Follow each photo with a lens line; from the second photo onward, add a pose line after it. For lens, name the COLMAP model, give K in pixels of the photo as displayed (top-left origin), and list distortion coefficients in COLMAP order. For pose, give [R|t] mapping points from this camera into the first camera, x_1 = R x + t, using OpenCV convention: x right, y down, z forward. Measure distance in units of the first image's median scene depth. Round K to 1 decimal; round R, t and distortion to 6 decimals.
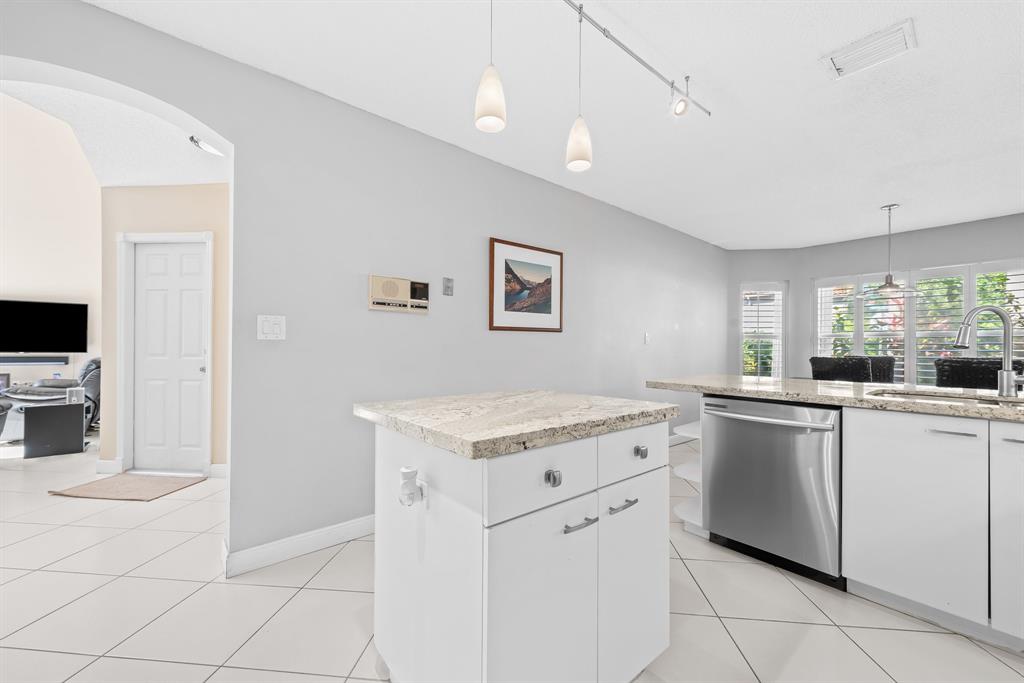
lens RADIAL K [[402.4, 0, 507.9], [0, 402.4, 348.8], [0, 0, 1]] dist [0.000687, -0.000352]
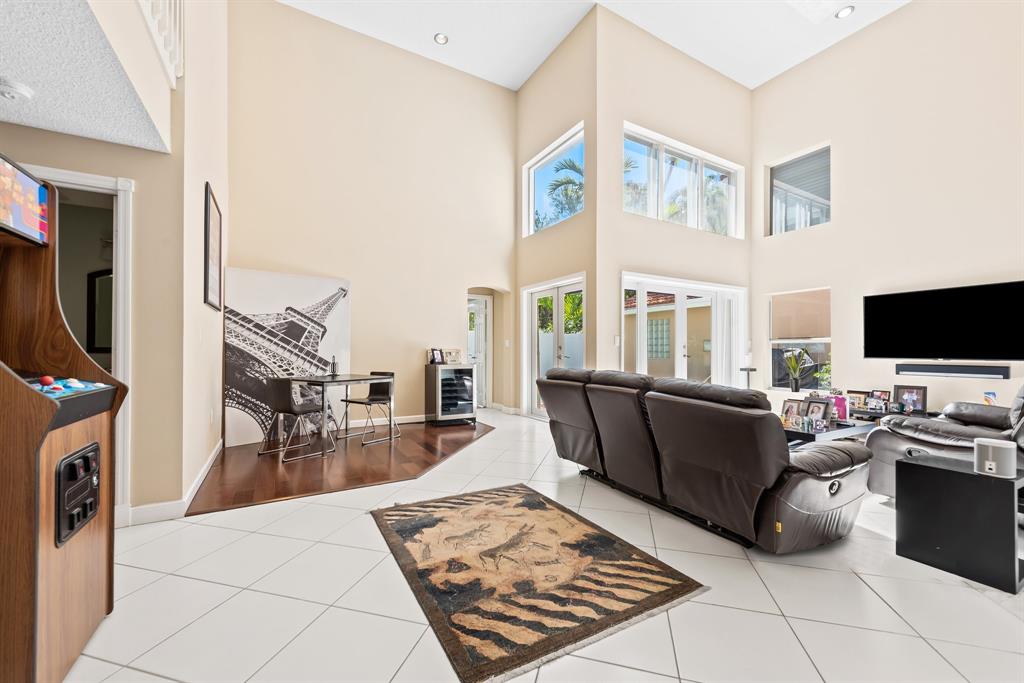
lens RADIAL K [[402.4, 0, 504.9], [0, 402.4, 348.4], [0, 0, 1]] dist [0.000687, -0.000352]
pose [[-0.181975, -0.009839, -0.983254, -0.505494], [0.004042, 0.999934, -0.010754, -0.009728], [0.983295, -0.005931, -0.181923, 0.523284]]
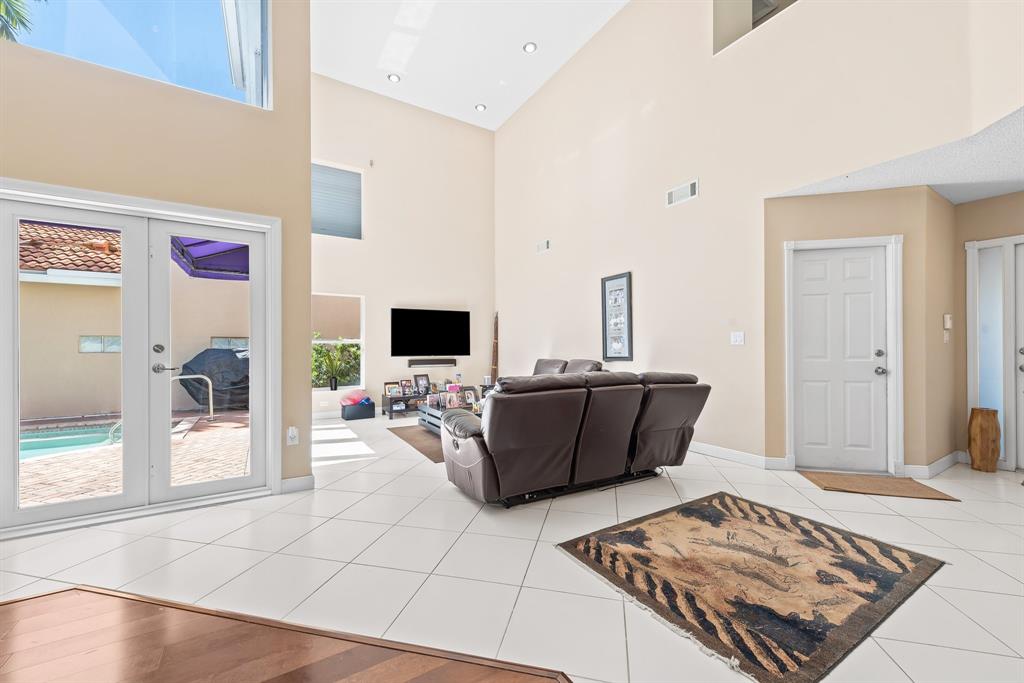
lens RADIAL K [[402.4, 0, 513.5], [0, 402.4, 345.3], [0, 0, 1]] dist [0.000687, -0.000352]
pose [[0.989455, -0.016252, -0.143926, -1.243934], [0.016307, 0.999867, -0.000797, -0.022902], [0.143920, -0.001558, 0.989588, -0.115294]]
